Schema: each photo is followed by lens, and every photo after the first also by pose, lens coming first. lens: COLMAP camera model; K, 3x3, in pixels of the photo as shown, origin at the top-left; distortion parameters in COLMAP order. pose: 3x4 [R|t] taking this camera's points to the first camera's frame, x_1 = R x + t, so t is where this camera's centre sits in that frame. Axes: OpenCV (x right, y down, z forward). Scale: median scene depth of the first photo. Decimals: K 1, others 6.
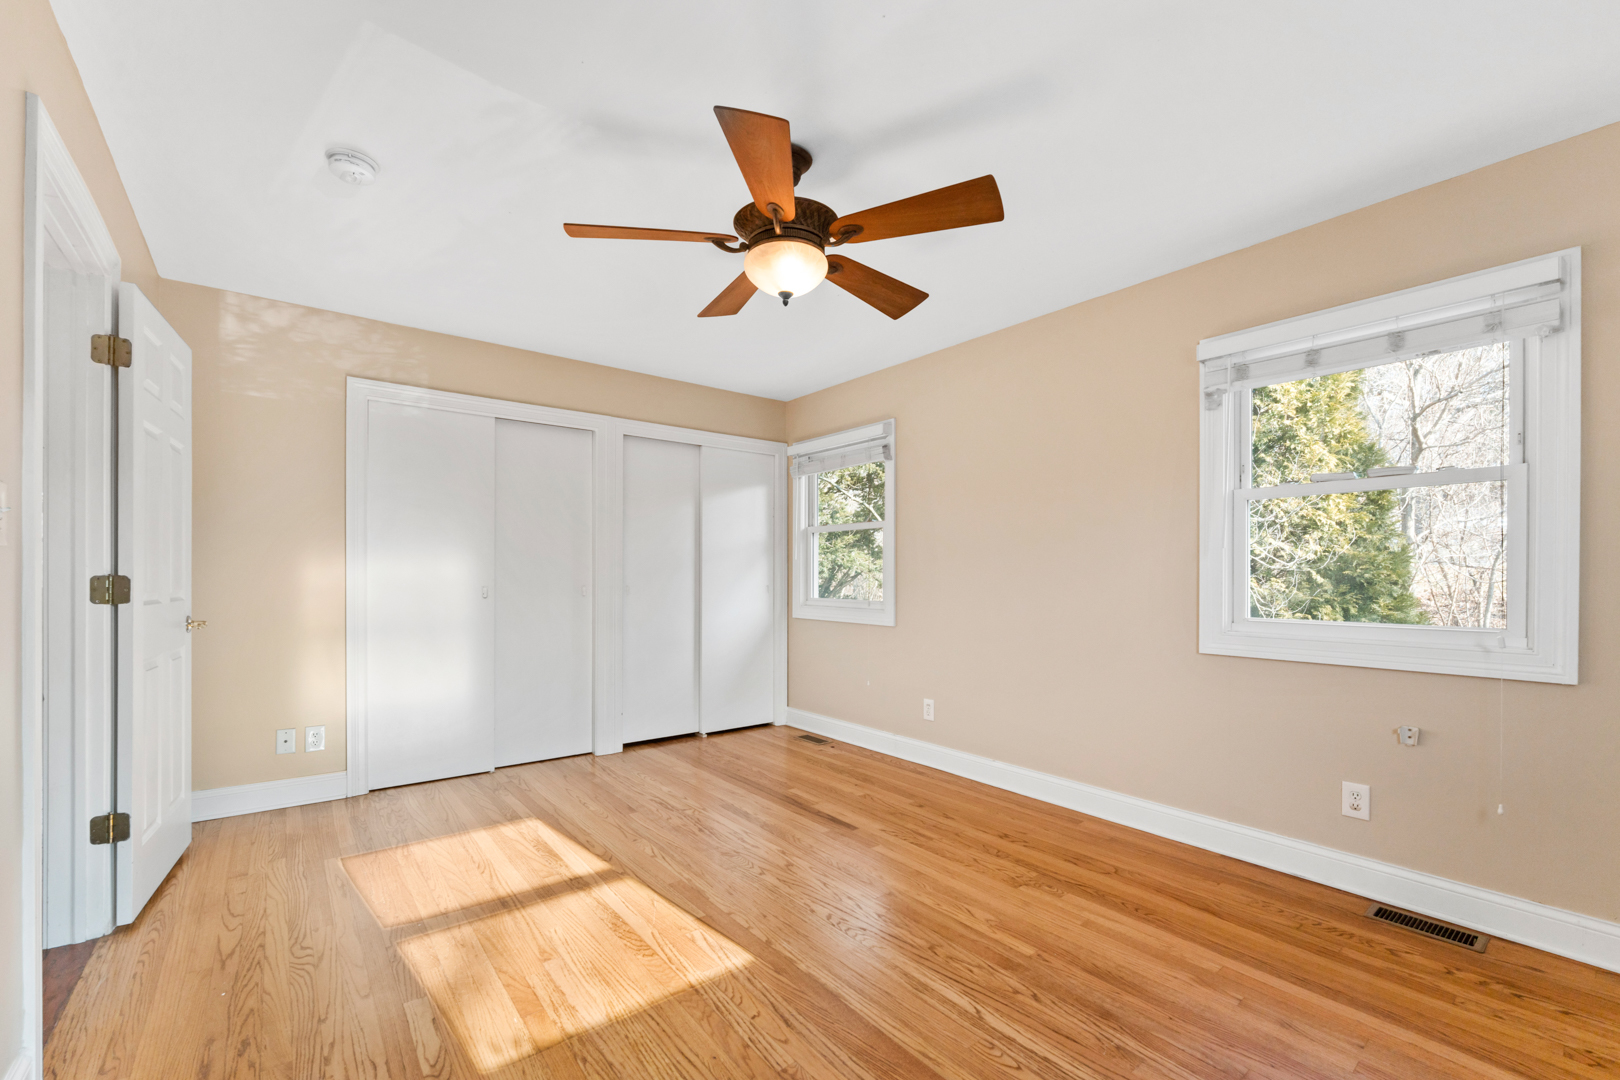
lens RADIAL K [[672.8, 0, 804.9], [0, 672.8, 580.3], [0, 0, 1]] dist [-0.001134, 0.000395]
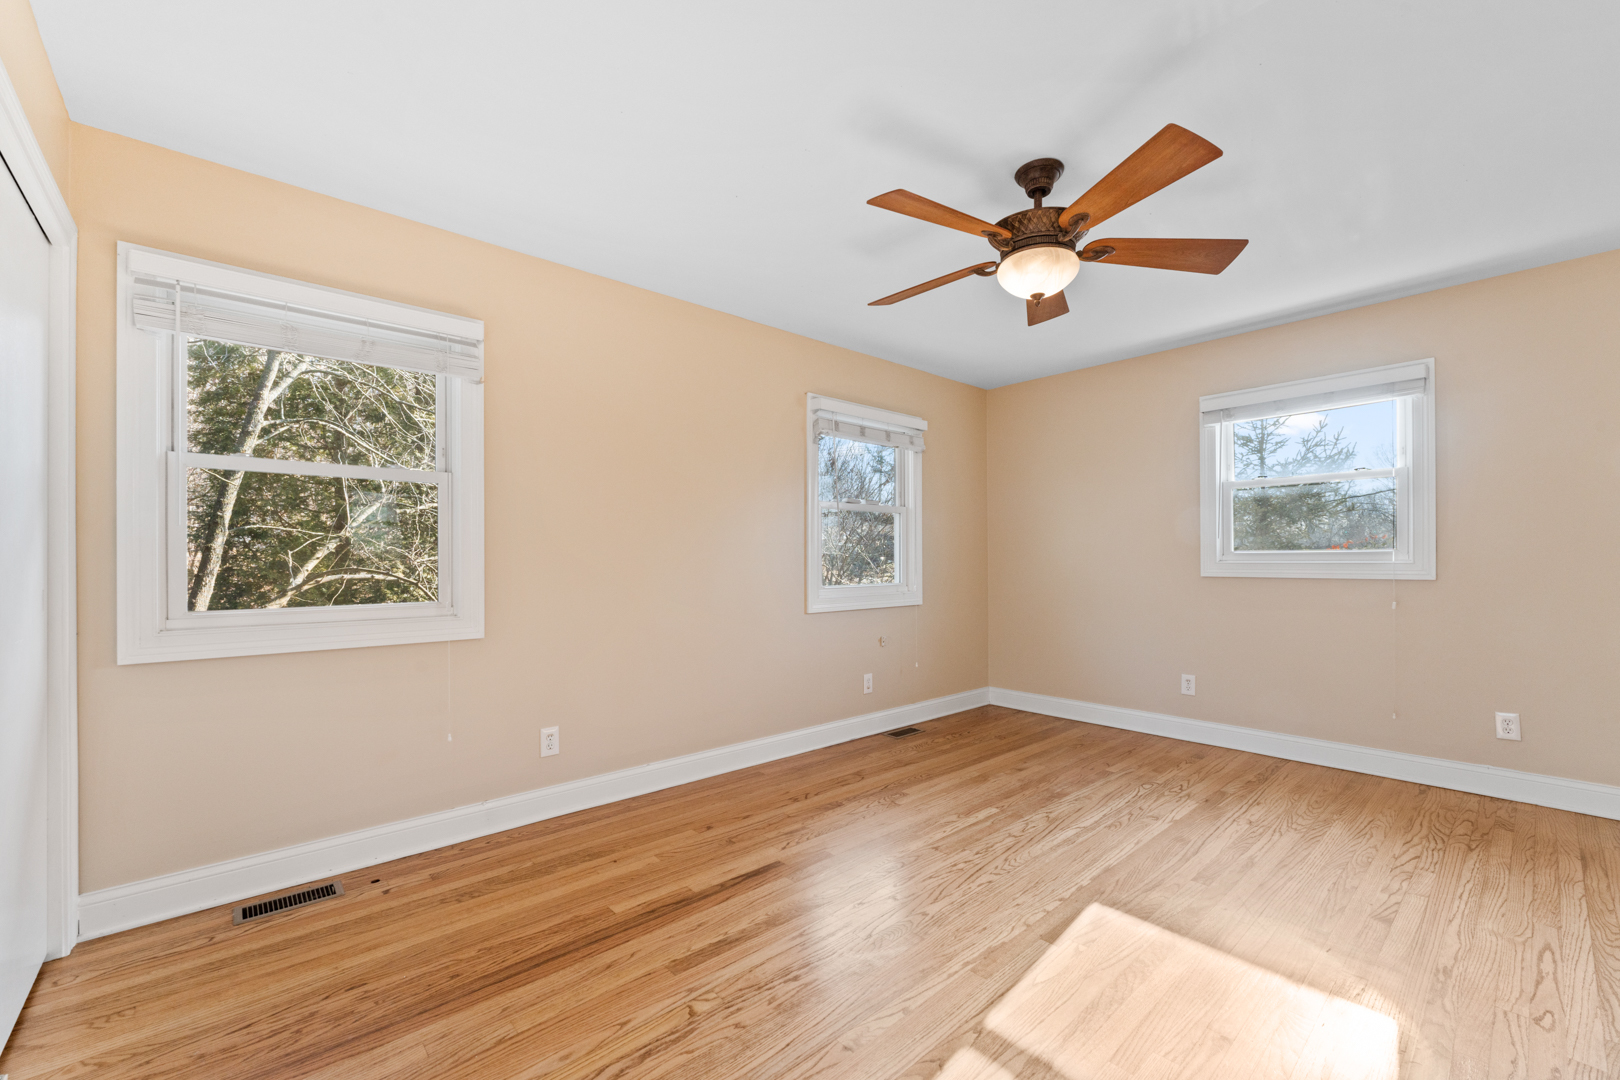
lens RADIAL K [[672.8, 0, 810.3], [0, 672.8, 537.9], [0, 0, 1]] dist [-0.001134, 0.000395]
pose [[-0.074445, 0.032414, 0.996698, -0.918123], [0.013517, 0.999413, -0.031493, -0.003267], [-0.997133, 0.011128, -0.074840, 1.225136]]
